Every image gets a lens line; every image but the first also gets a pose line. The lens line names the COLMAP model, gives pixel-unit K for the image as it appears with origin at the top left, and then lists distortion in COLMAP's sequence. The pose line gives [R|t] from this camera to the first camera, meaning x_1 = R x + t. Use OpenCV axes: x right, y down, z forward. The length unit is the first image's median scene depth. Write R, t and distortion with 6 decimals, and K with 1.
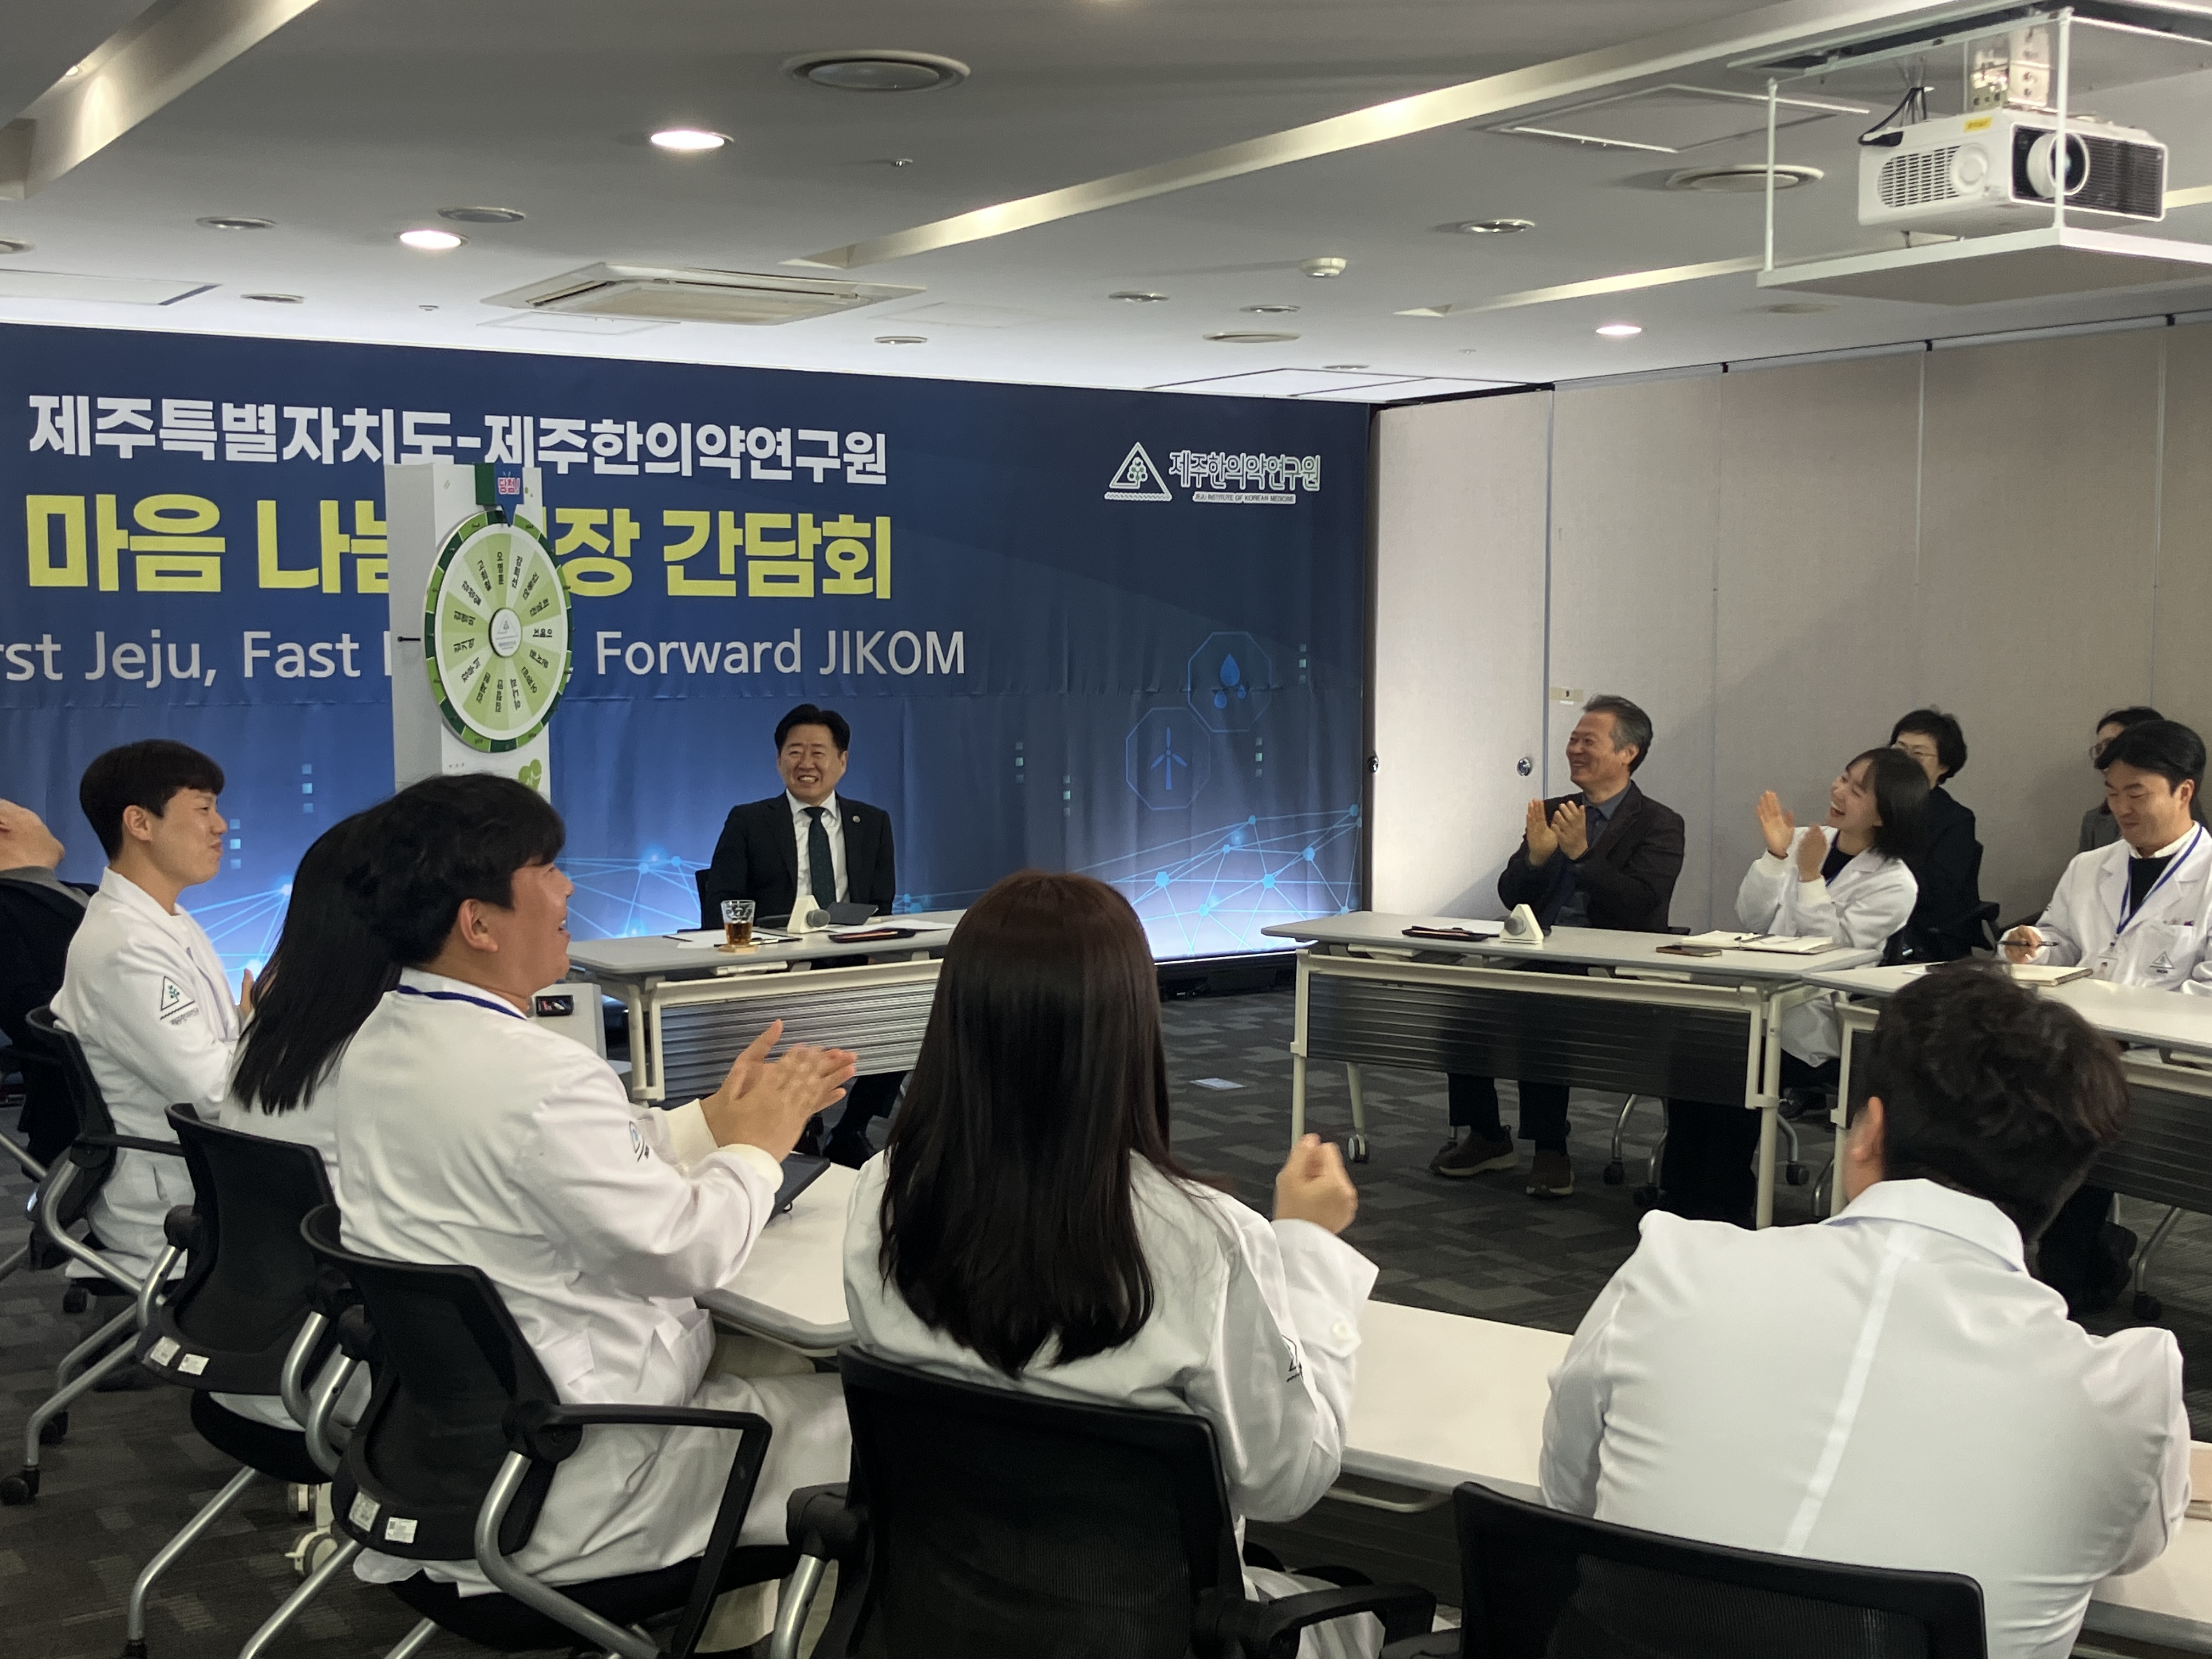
lens RADIAL K [[2623.8, 0, 1111.8], [0, 2623.8, 842.1], [0, 0, 1]] dist [0.048616, 0.000000]
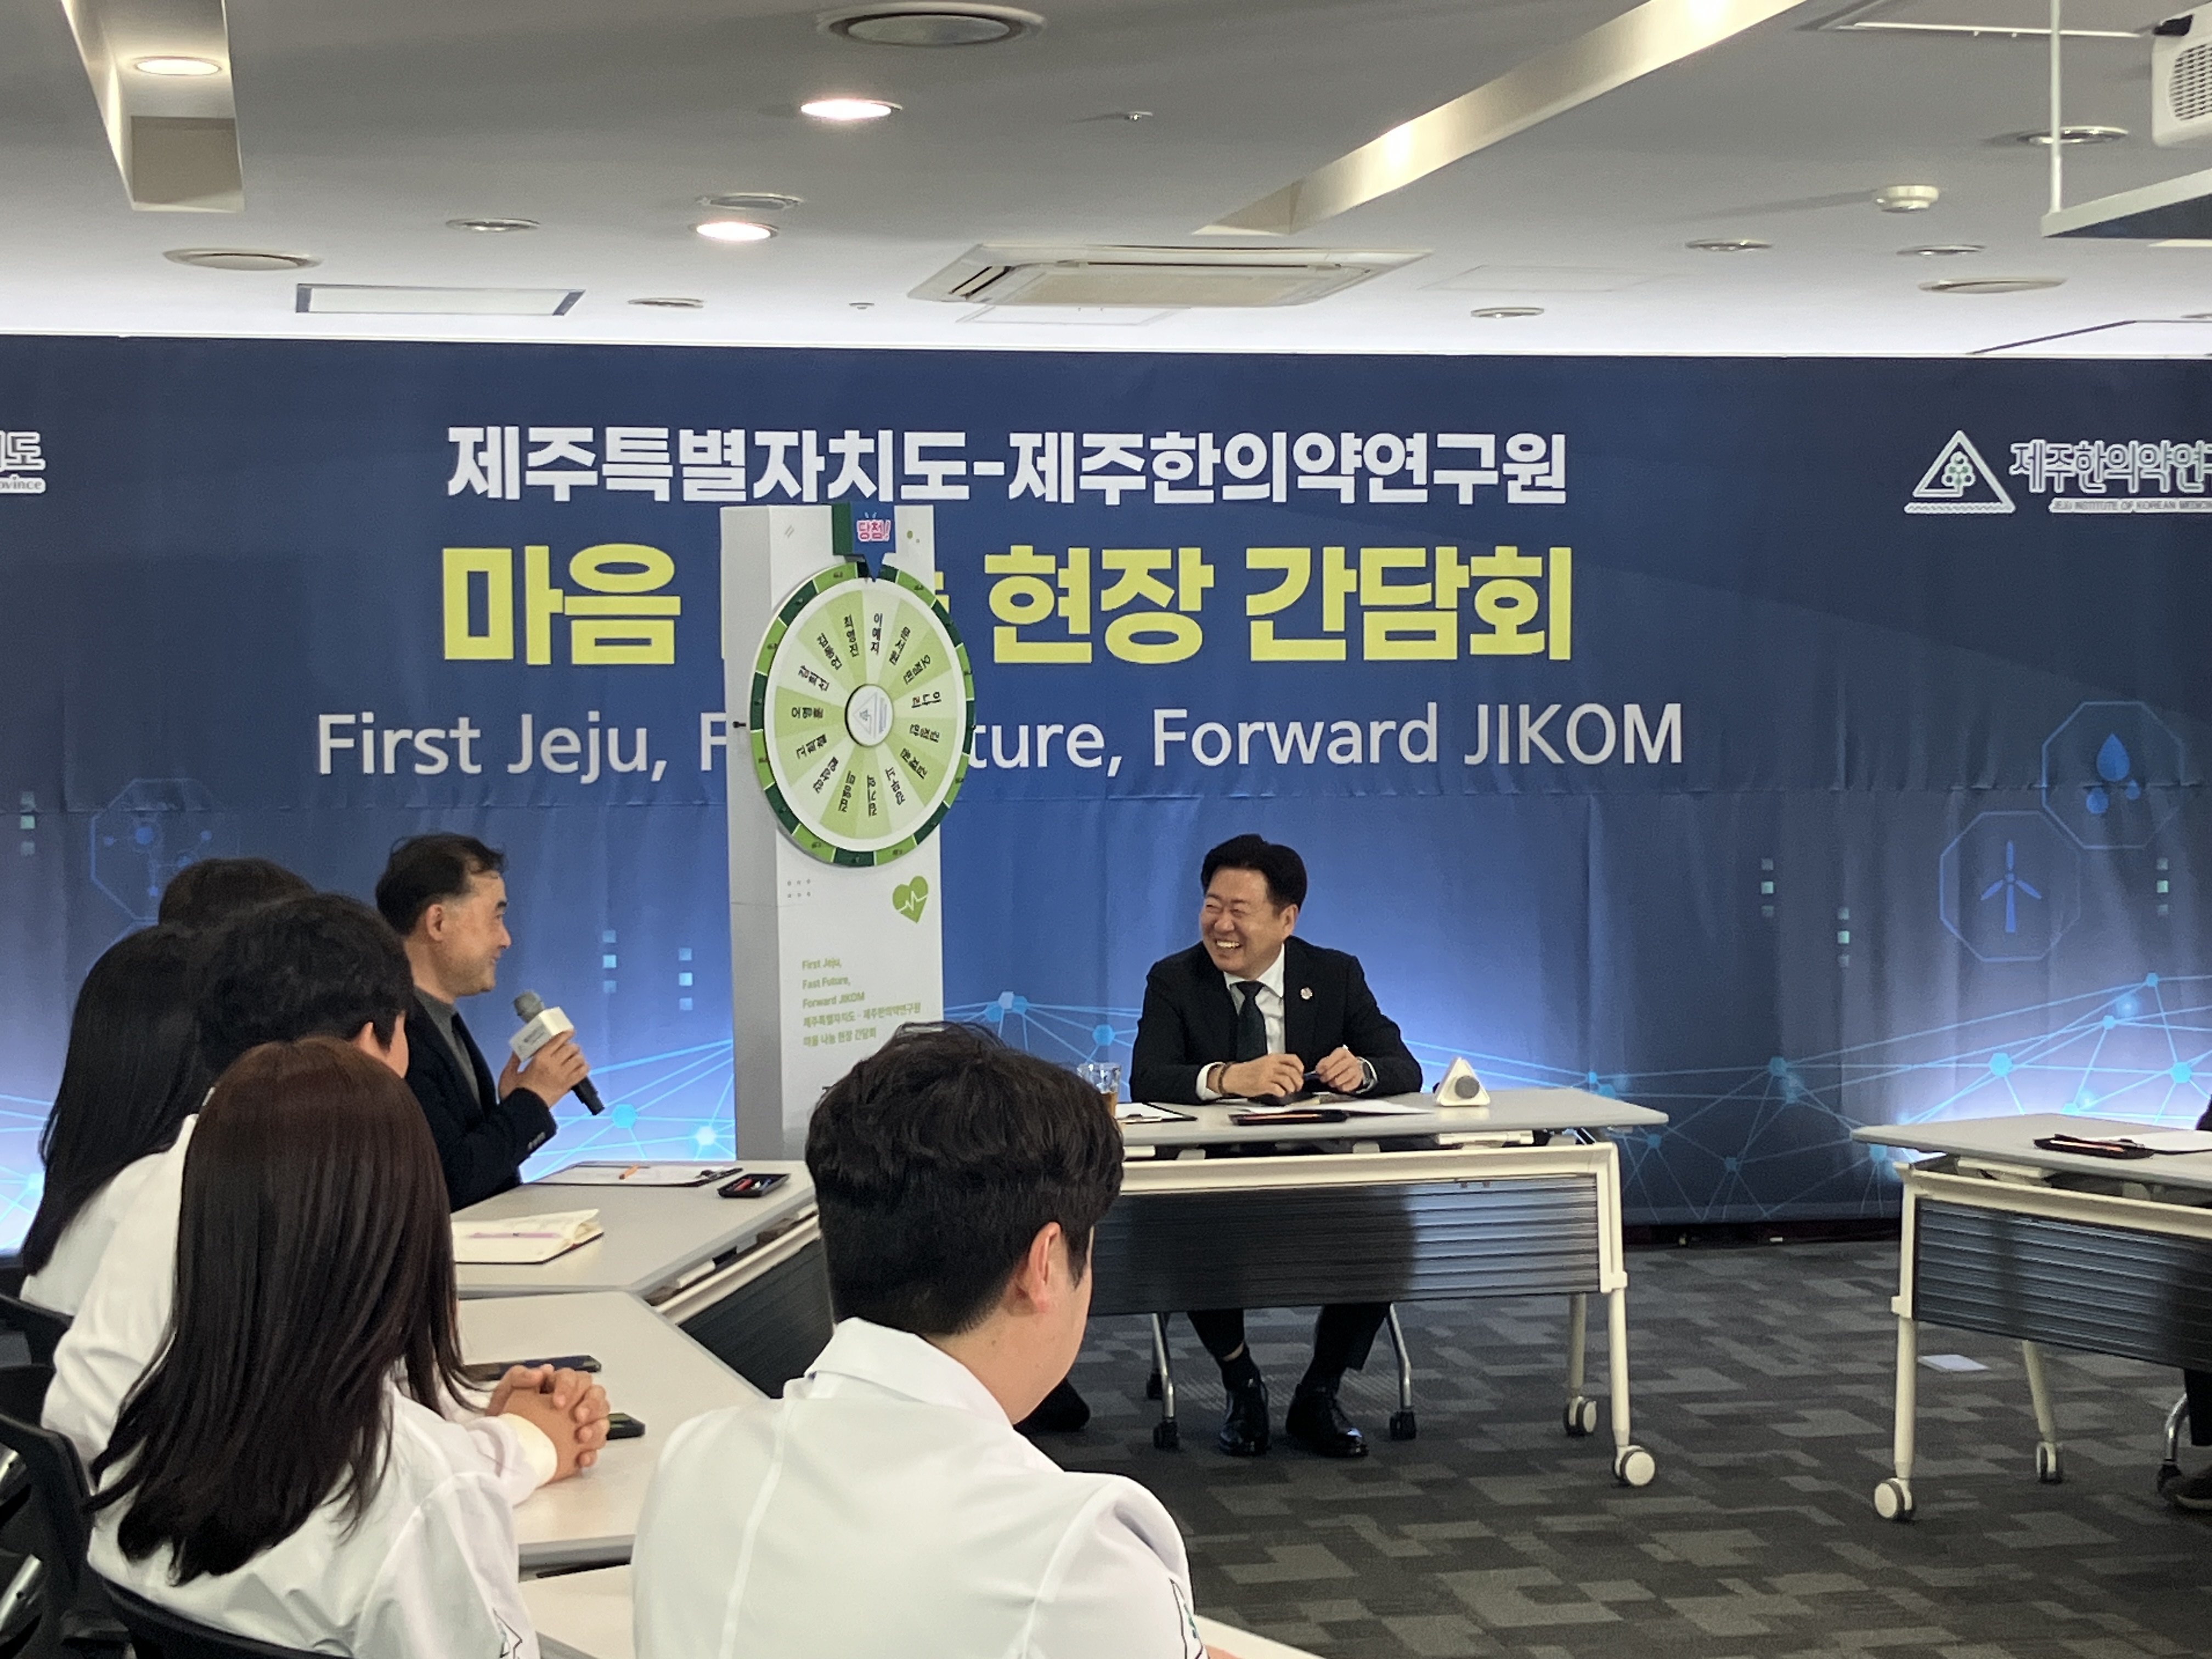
lens RADIAL K [[3814.7, 0, 1110.1], [0, 3814.7, 788.7], [0, 0, 1]] dist [0.247638, 0.000000]
pose [[0.933613, 0.003316, -0.358267, 0.187489], [-0.022882, 0.998468, -0.050388, -0.001195], [0.357551, 0.055241, 0.932258, -0.032012]]
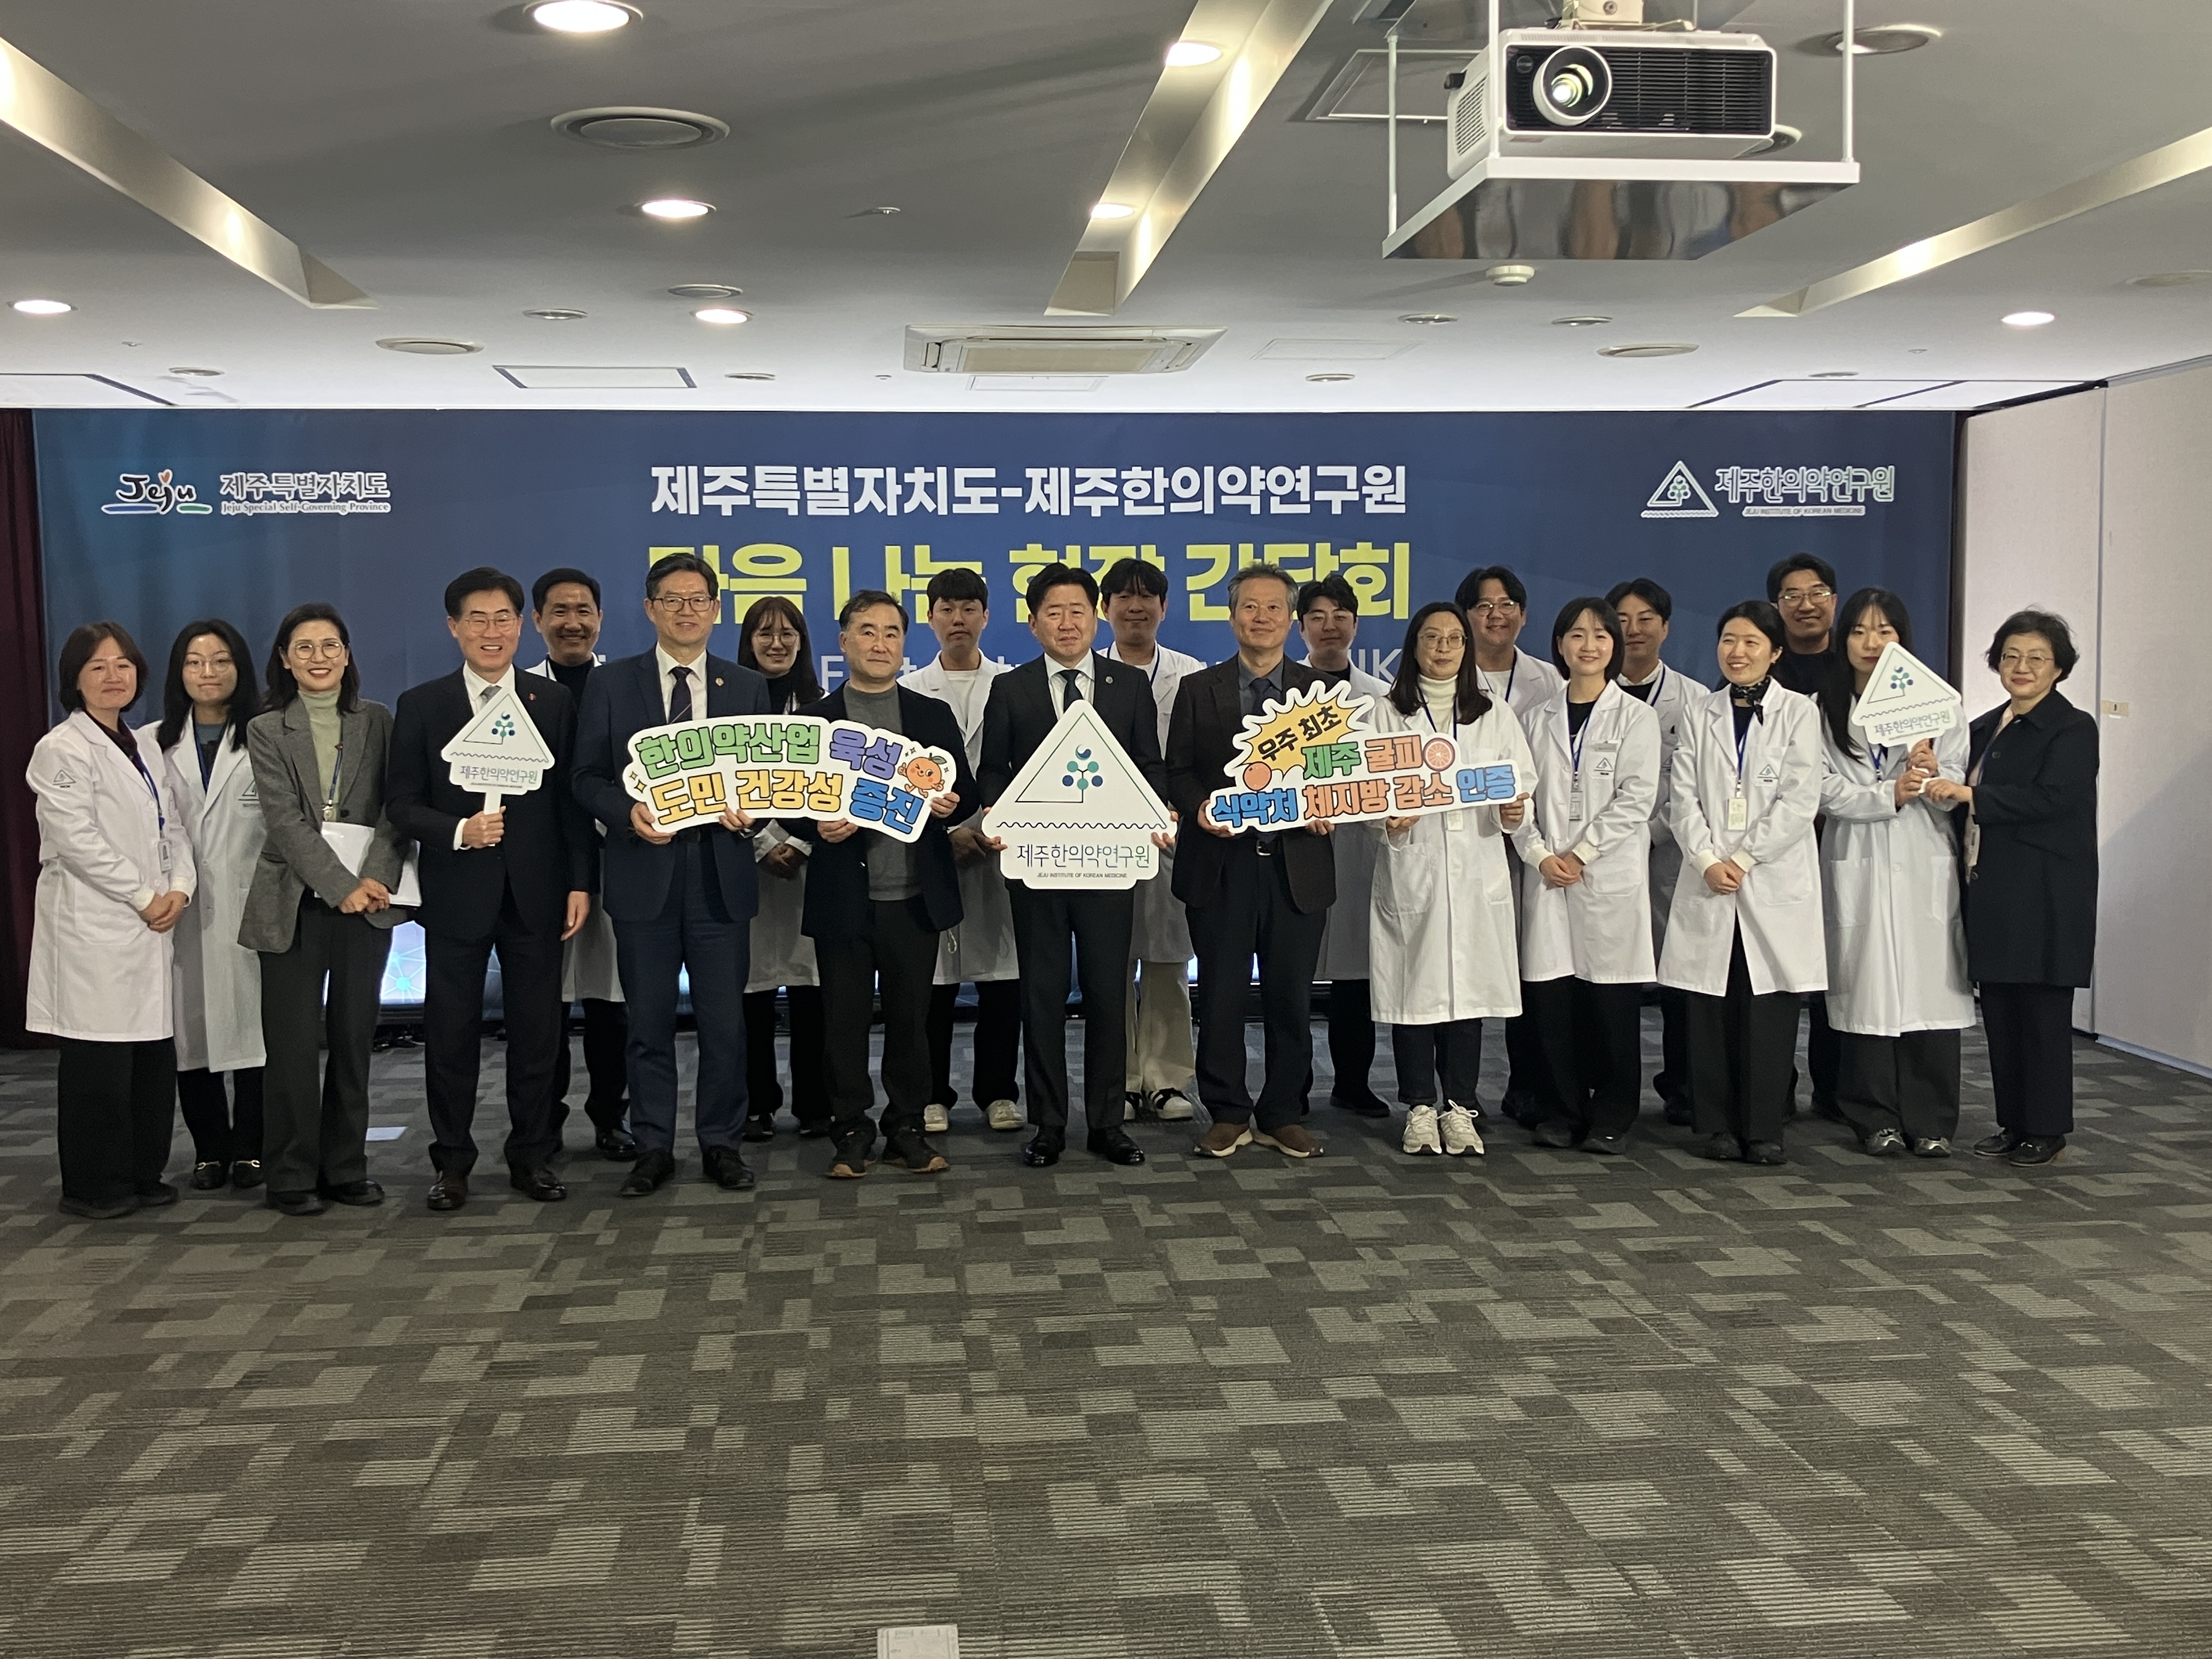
lens RADIAL K [[2291.9, 0, 1117.9], [0, 2291.9, 823.9], [0, 0, 1]] dist [0.132185, 0.000000]
pose [[0.888430, 0.024494, -0.458358, 0.260518], [-0.028526, 0.999591, -0.001876, -0.003752], [0.458125, 0.014742, 0.888766, 0.113608]]
